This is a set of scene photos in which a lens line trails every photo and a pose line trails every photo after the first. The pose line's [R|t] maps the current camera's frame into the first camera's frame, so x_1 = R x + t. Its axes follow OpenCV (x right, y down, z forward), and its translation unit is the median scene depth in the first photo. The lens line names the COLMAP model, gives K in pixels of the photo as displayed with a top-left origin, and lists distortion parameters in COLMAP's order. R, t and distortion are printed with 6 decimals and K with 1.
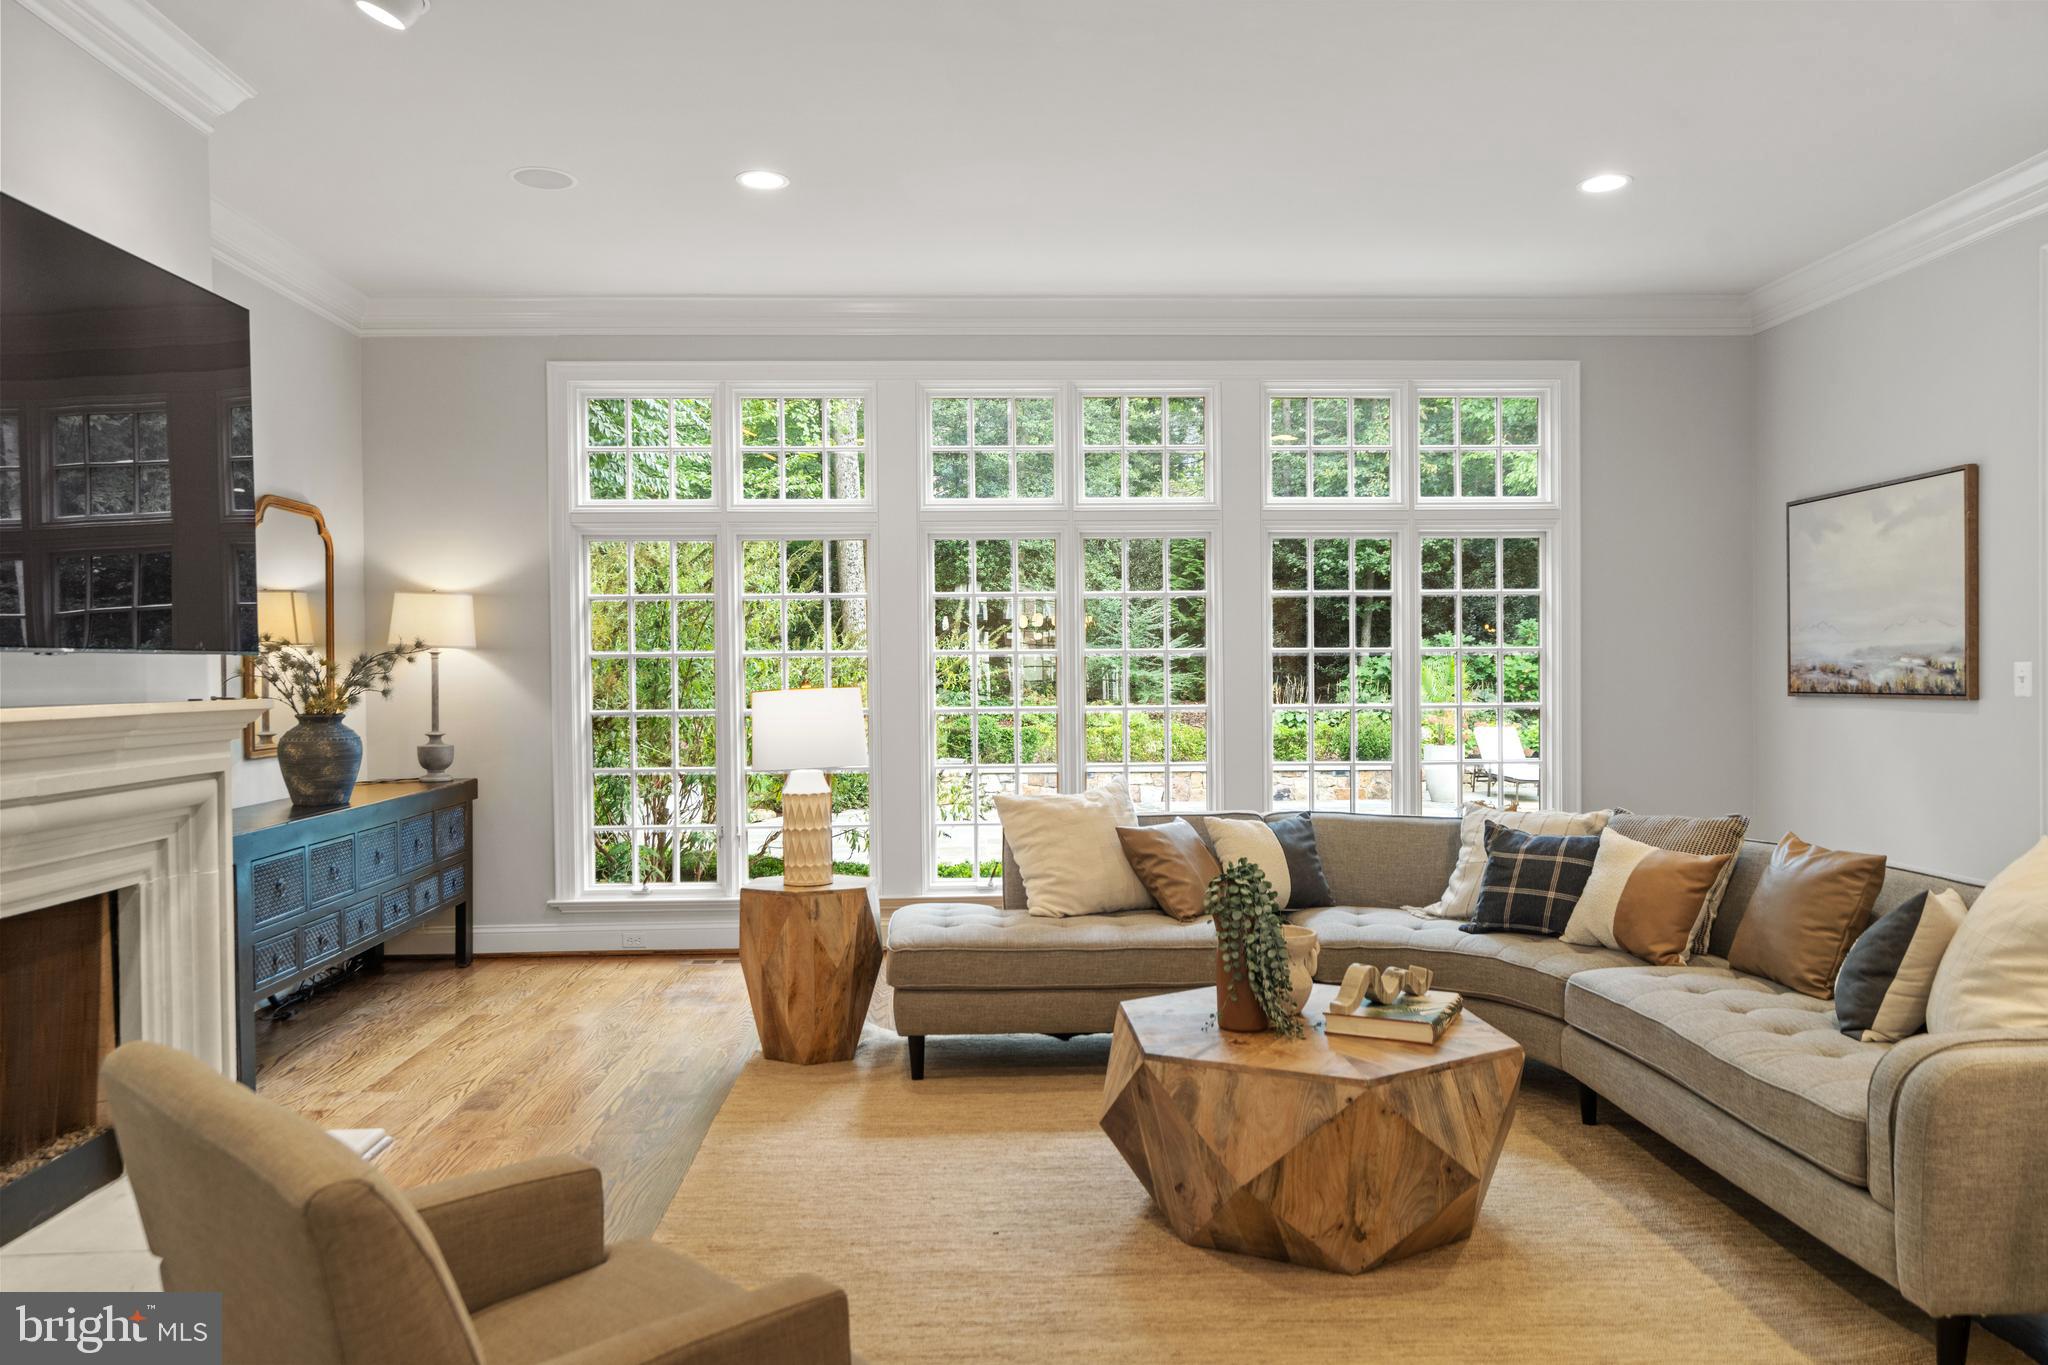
lens RADIAL K [[1423.7, 0, 1022.2], [0, 1423.7, 684.9], [0, 0, 1]] dist [0.007111, -0.001974]
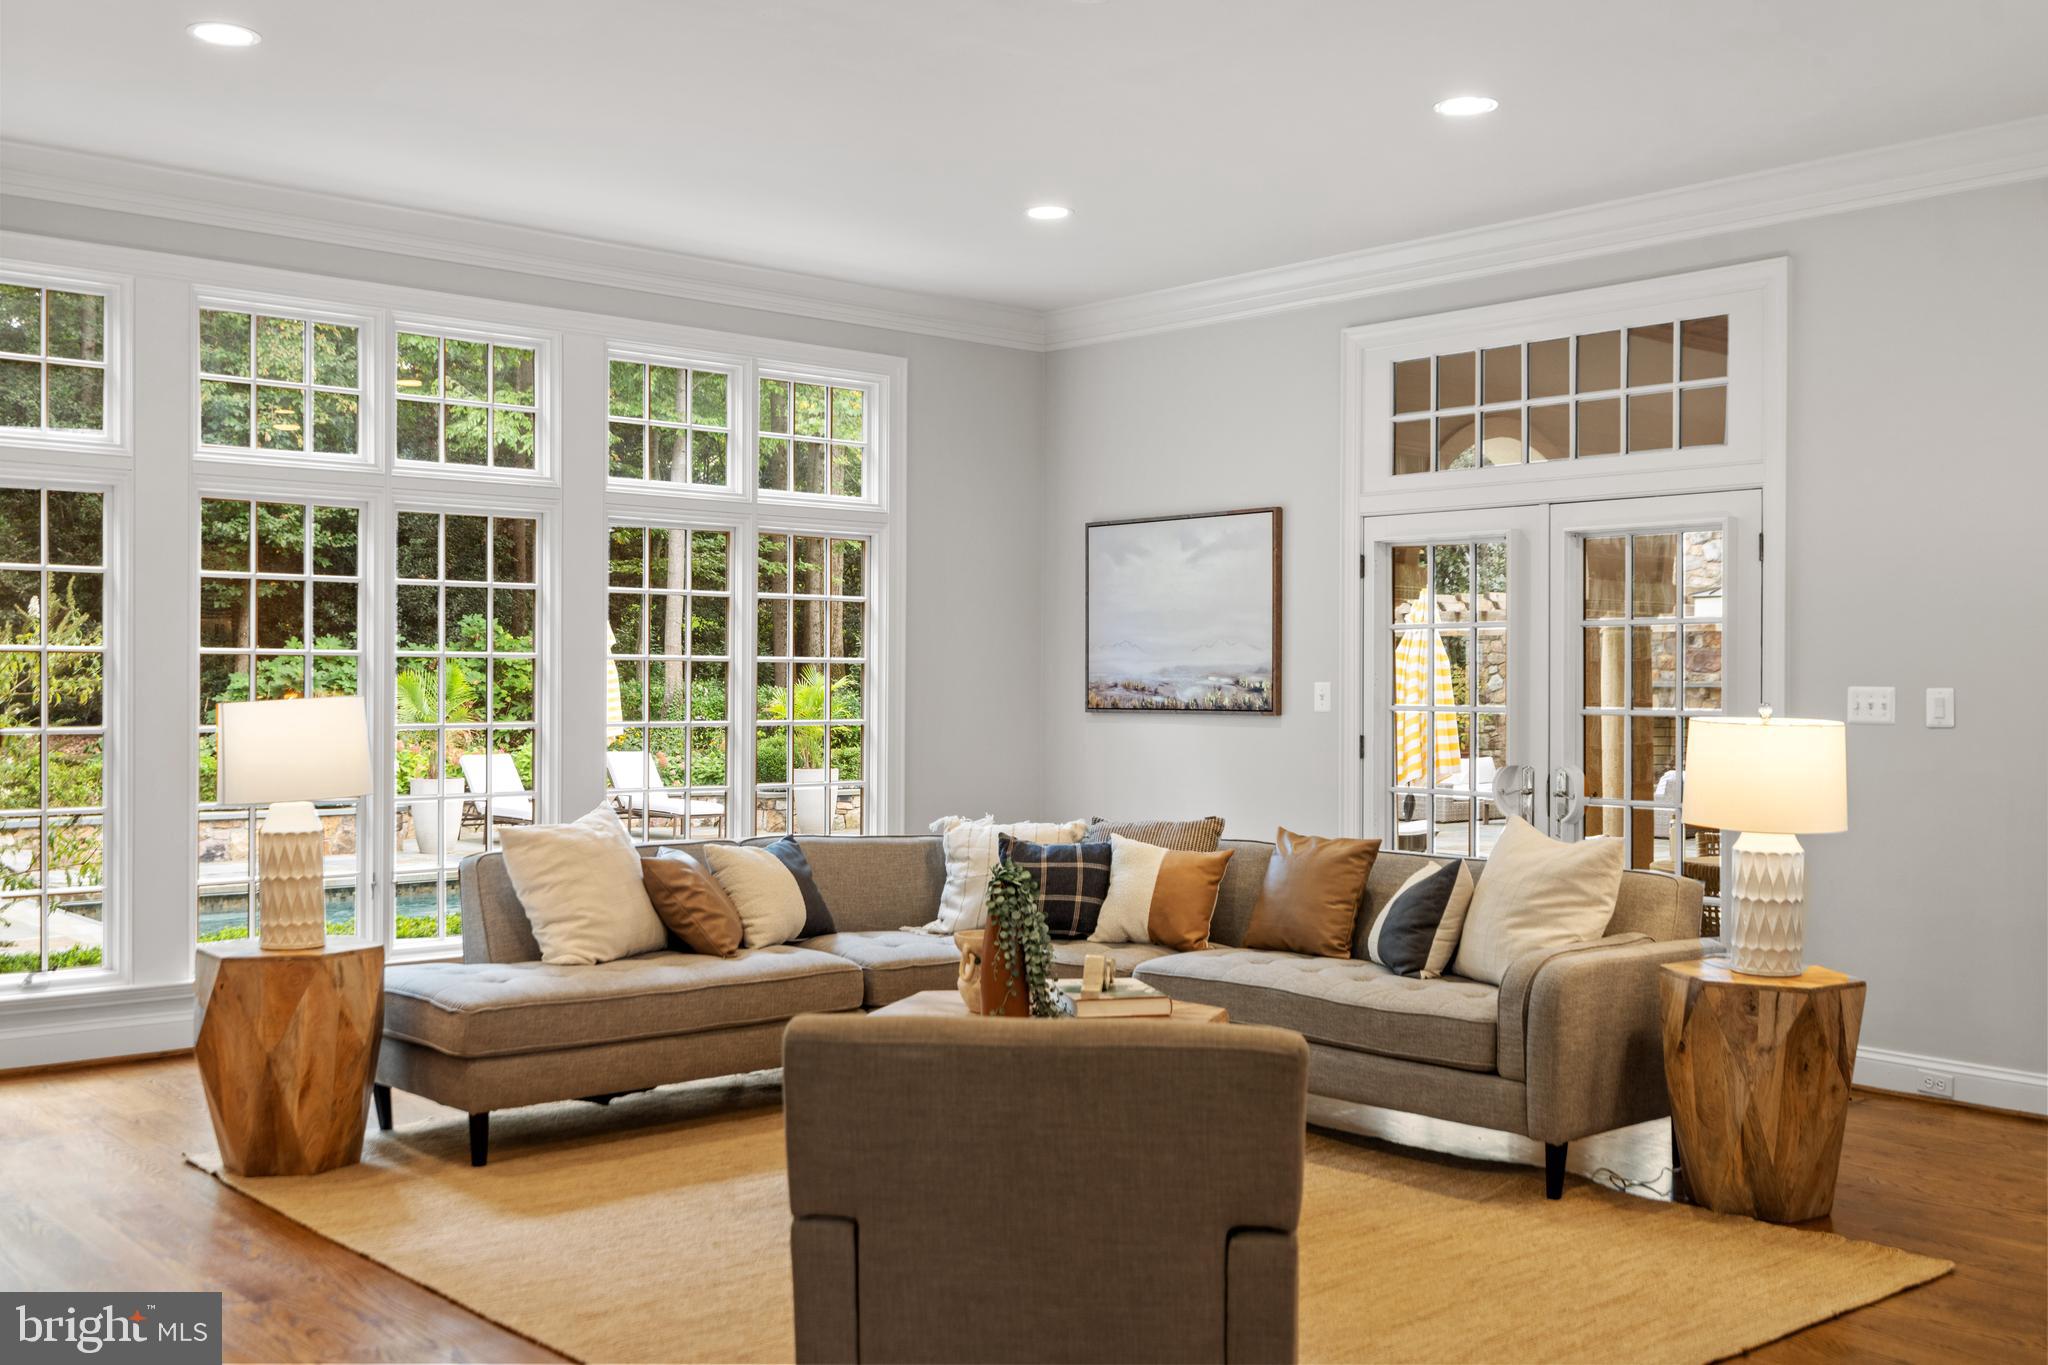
lens RADIAL K [[1981.4, 0, 1024.5], [0, 1981.4, 684.6], [0, 0, 1]] dist [-0.010277, 0.000000]
pose [[0.774586, 0.010979, 0.632373, -0.533644], [-0.005346, 0.999927, -0.010812, 0.004785], [-0.632446, 0.004994, 0.774588, -0.098022]]
